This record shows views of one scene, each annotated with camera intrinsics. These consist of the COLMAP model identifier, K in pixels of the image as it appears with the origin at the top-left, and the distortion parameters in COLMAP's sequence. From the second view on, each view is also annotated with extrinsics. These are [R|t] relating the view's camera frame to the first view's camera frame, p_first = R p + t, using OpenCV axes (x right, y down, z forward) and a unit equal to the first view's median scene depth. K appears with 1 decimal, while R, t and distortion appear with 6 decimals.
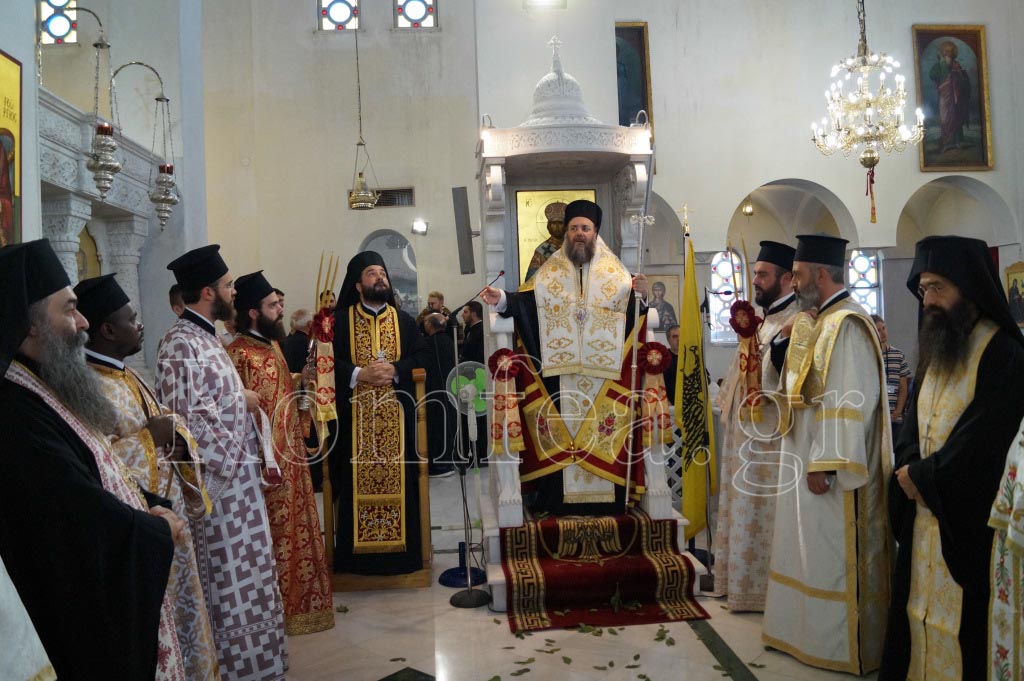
lens RADIAL K [[803.0, 0, 512.0], [0, 803.0, 340.5], [0, 0, 1]] dist [-0.084800, 0.010991]
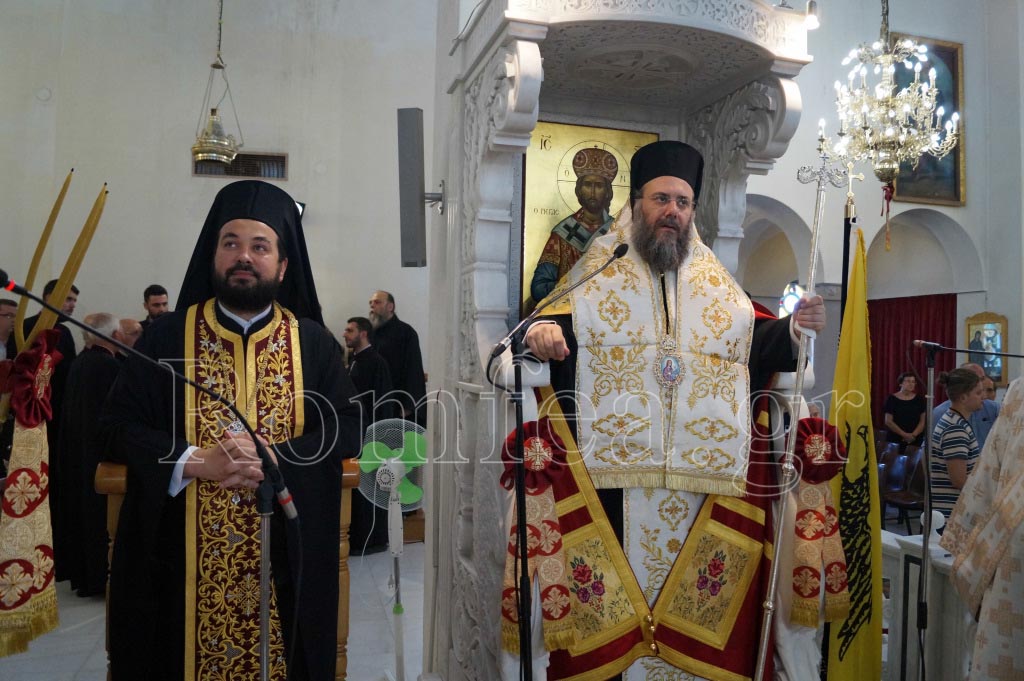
lens RADIAL K [[803.0, 0, 512.0], [0, 803.0, 340.5], [0, 0, 1]] dist [-0.084800, 0.010991]
pose [[0.978582, 0.058660, 0.197322, -0.112400], [-0.052565, 0.997969, -0.035991, -0.018591], [-0.199032, 0.024848, 0.979678, 0.525896]]
